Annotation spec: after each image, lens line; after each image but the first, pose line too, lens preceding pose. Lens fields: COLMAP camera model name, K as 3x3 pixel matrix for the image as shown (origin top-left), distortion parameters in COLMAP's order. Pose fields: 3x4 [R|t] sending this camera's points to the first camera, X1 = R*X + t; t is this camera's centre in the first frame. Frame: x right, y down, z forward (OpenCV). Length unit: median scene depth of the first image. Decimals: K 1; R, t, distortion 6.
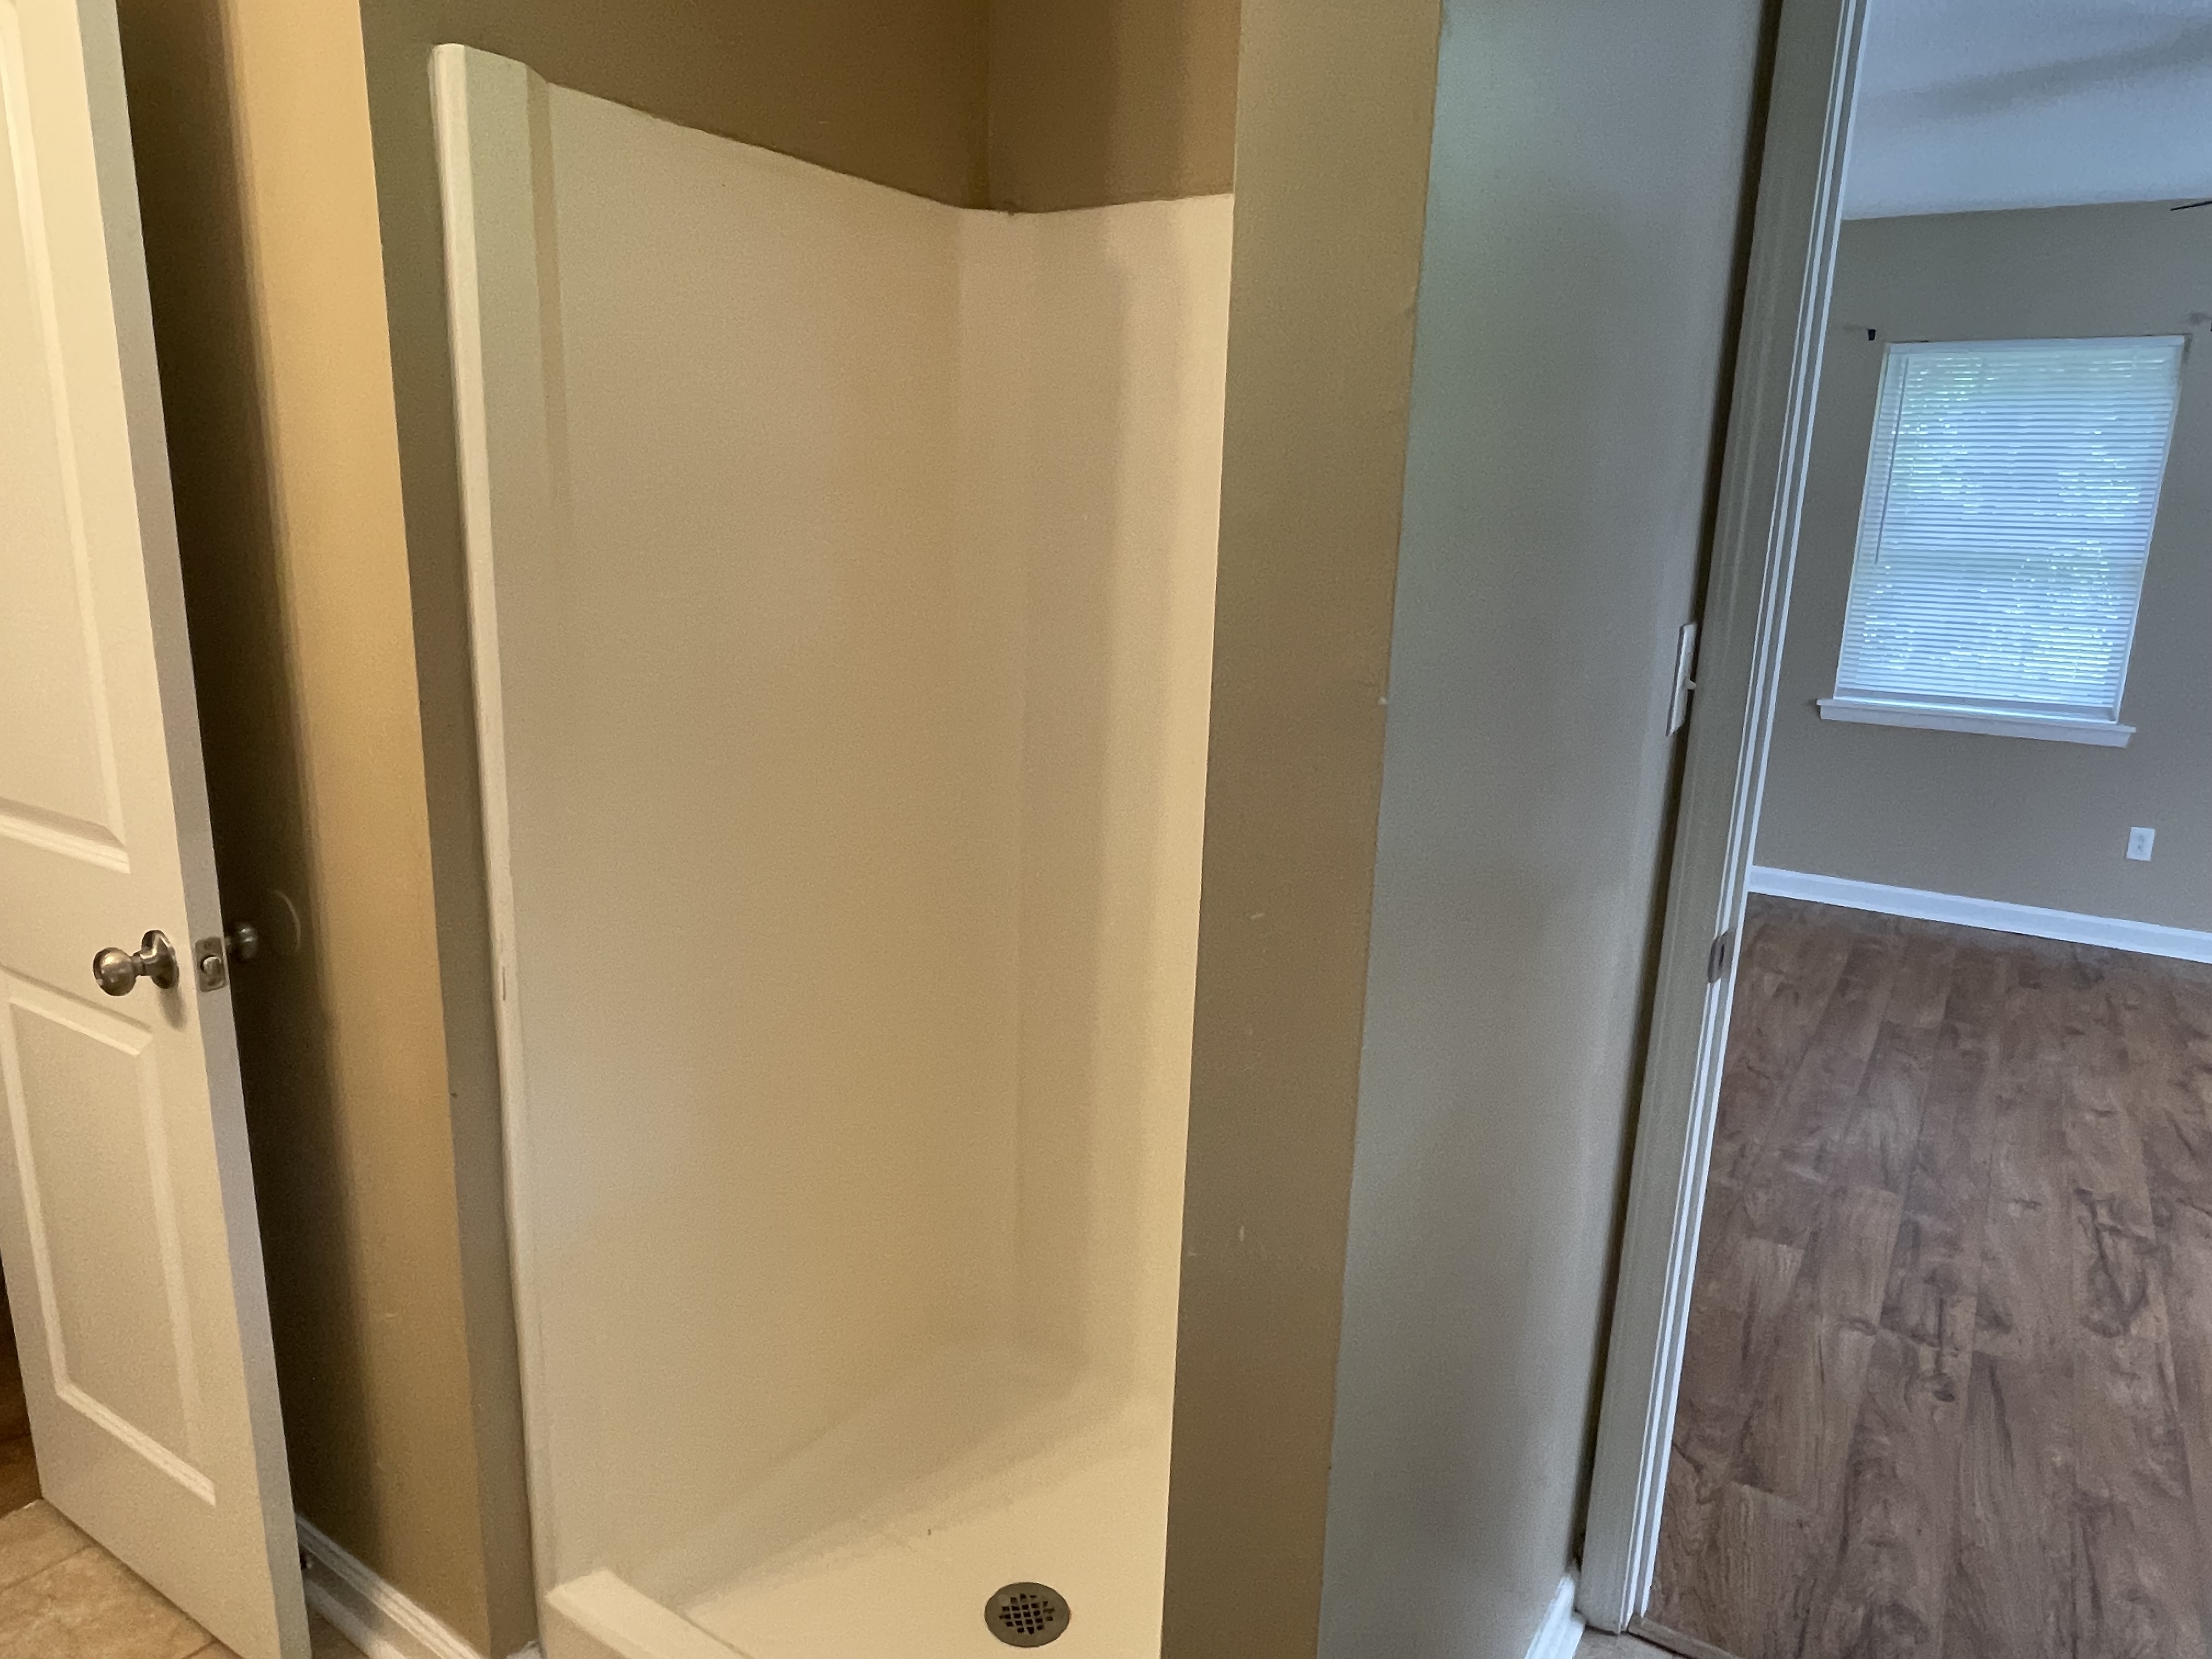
lens RADIAL K [[1428.8, 0, 1112.8], [0, 1428.8, 835.6], [0, 0, 1]] dist [0.003324, -0.000539]
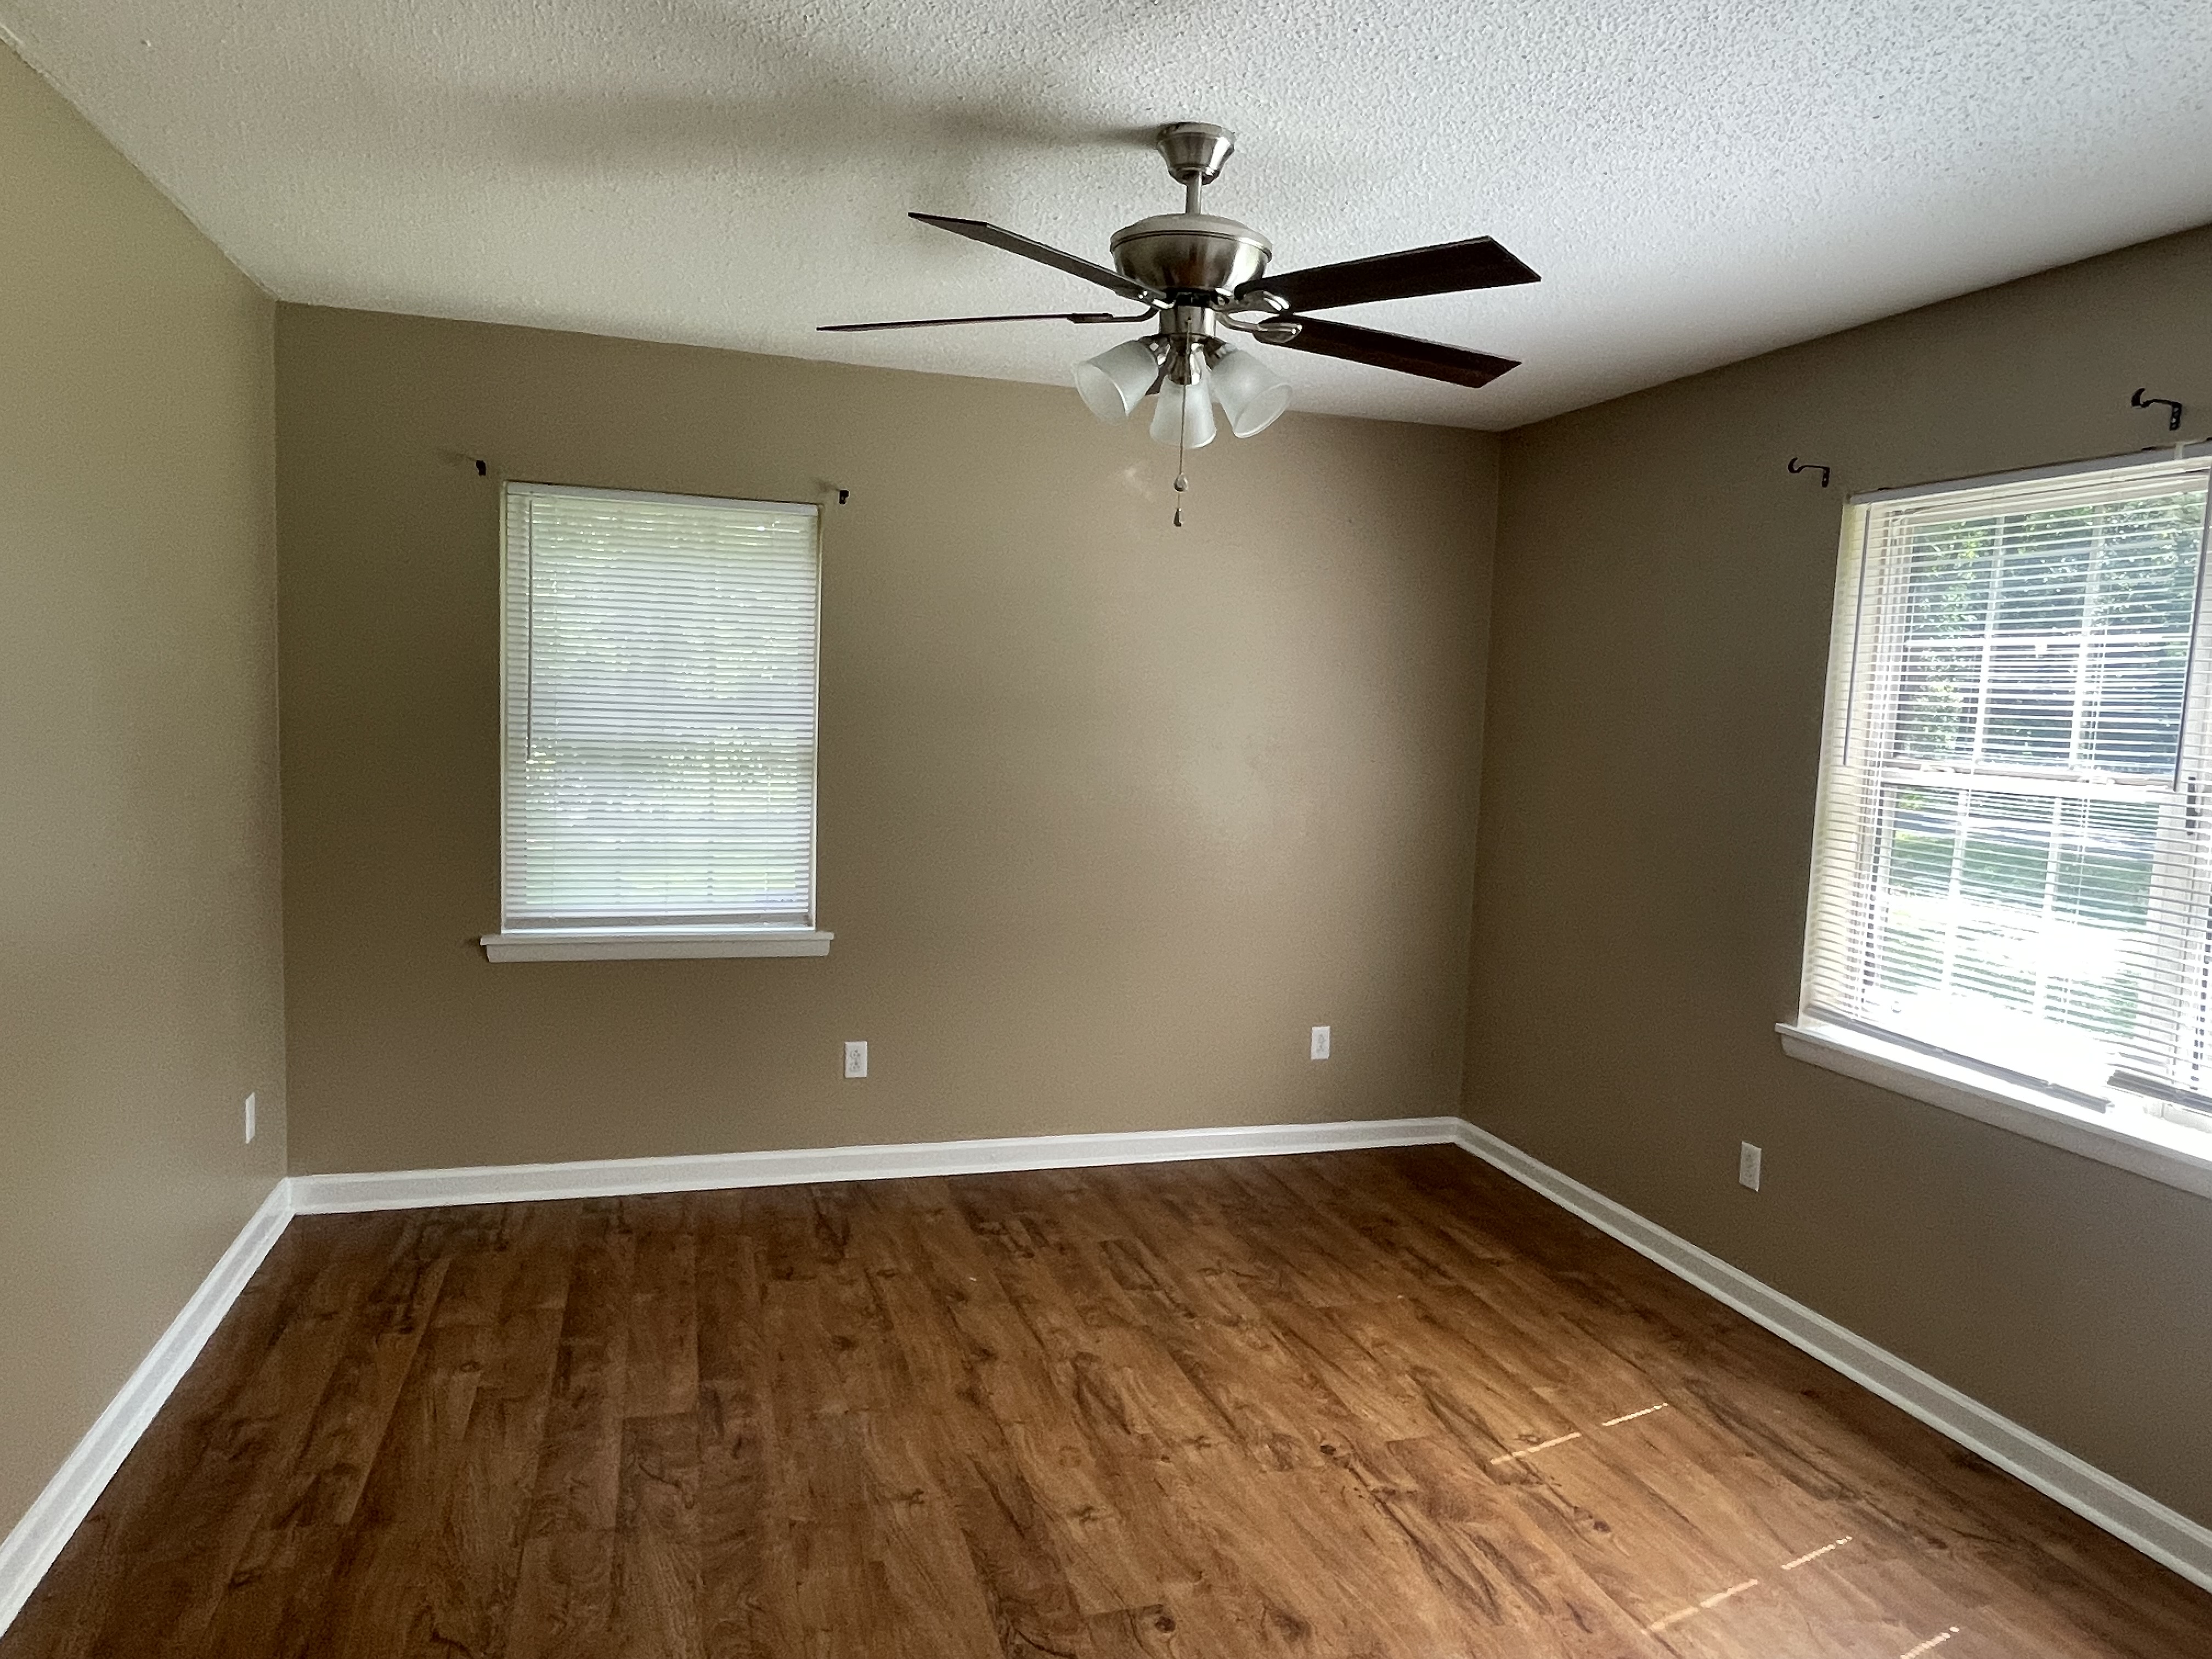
lens RADIAL K [[1428.8, 0, 1112.8], [0, 1428.8, 835.6], [0, 0, 1]] dist [0.003324, -0.000539]
pose [[0.652626, -0.074699, 0.753989, 0.176660], [0.154882, 0.987268, -0.036250, -0.083097], [-0.741681, 0.140437, 0.655886, 0.304489]]
